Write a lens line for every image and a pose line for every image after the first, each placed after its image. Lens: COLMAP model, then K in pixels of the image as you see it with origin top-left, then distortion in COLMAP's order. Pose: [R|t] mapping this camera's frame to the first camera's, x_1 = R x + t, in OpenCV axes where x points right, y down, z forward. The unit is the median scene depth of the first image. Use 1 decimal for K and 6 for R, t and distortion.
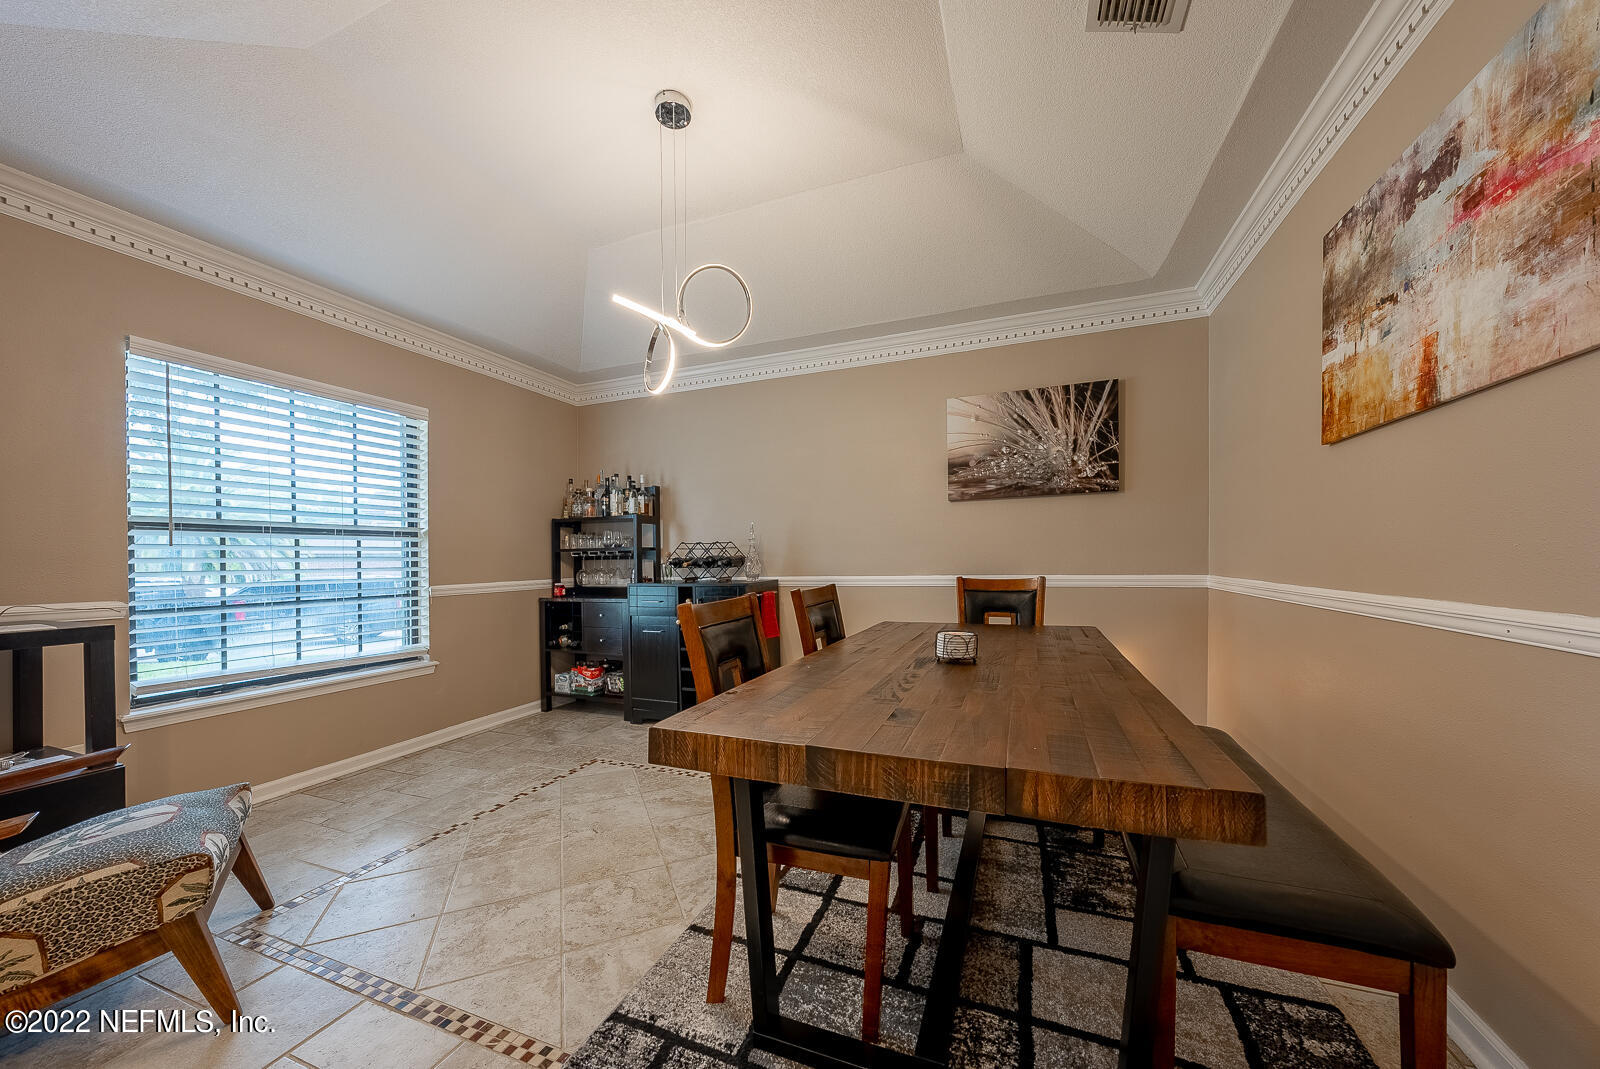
lens RADIAL K [[544.8, 0, 810.9], [0, 544.8, 533.4], [0, 0, 1]] dist [-0.001321, -0.000012]
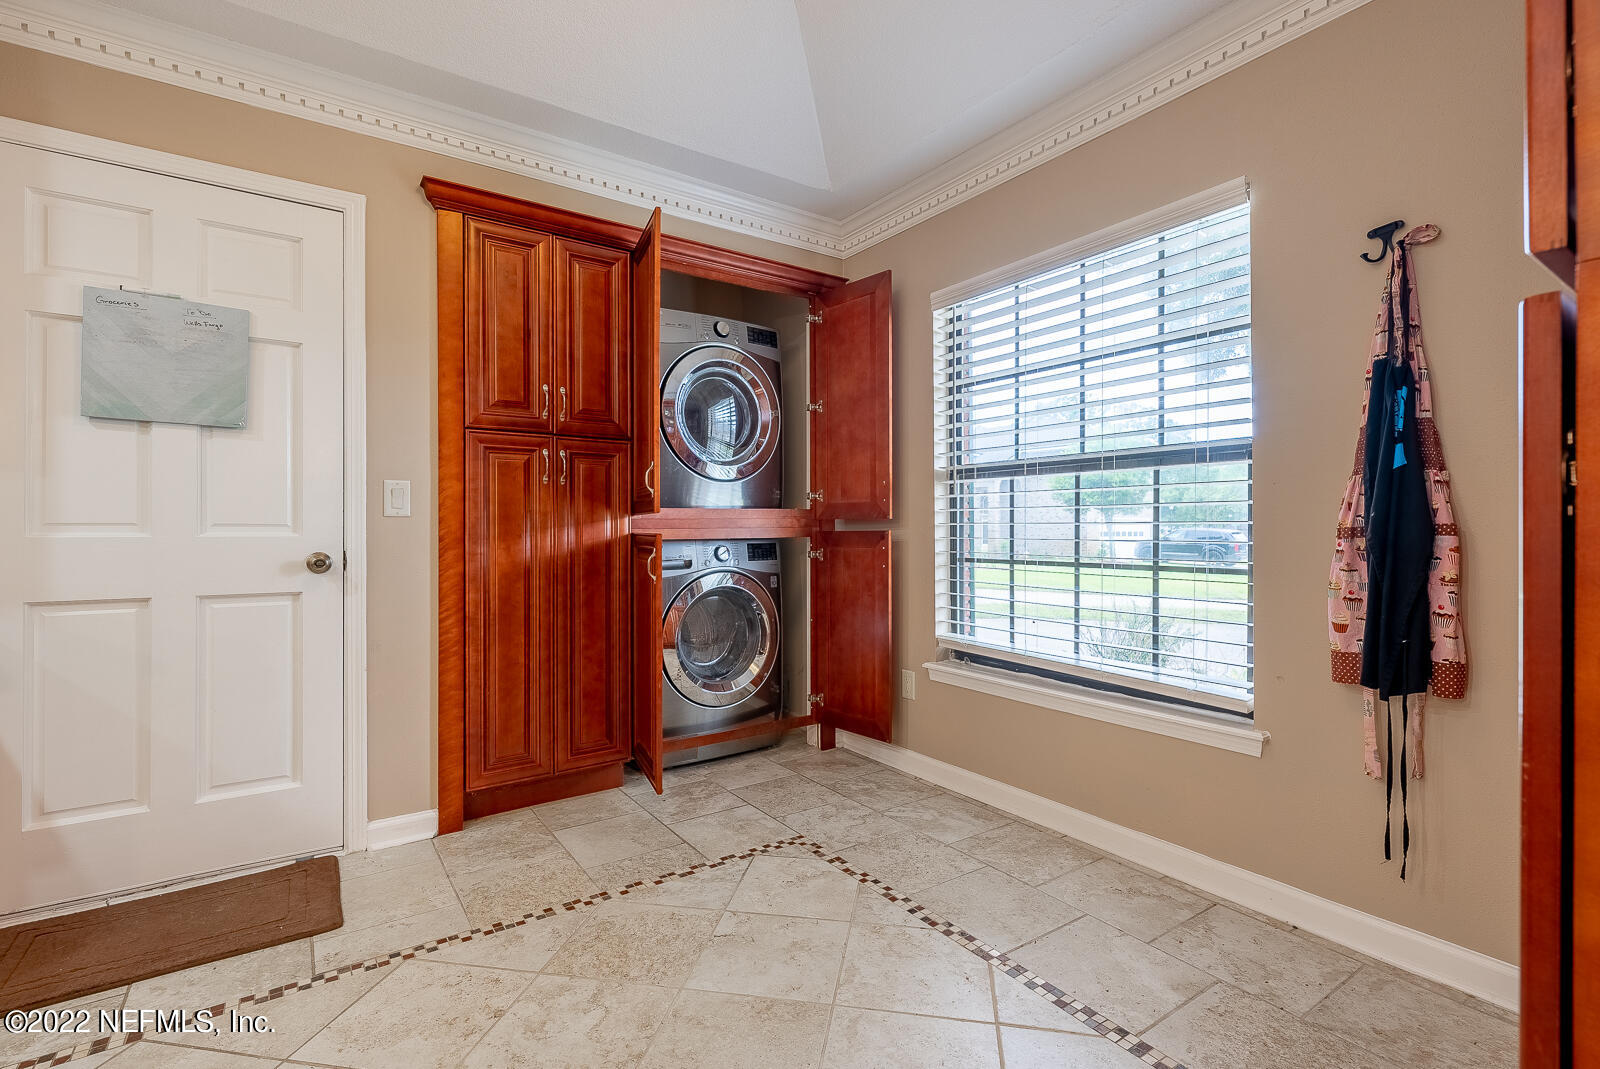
lens RADIAL K [[733.0, 0, 800.0], [0, 733.0, 534.5], [0, 0, 1]] dist [-0.001556, -0.000022]
pose [[-0.562283, 0.000076, -0.826945, 0.006346], [0.028617, 0.999403, -0.019367, 0.097263], [0.826450, -0.034554, -0.561949, 1.329655]]
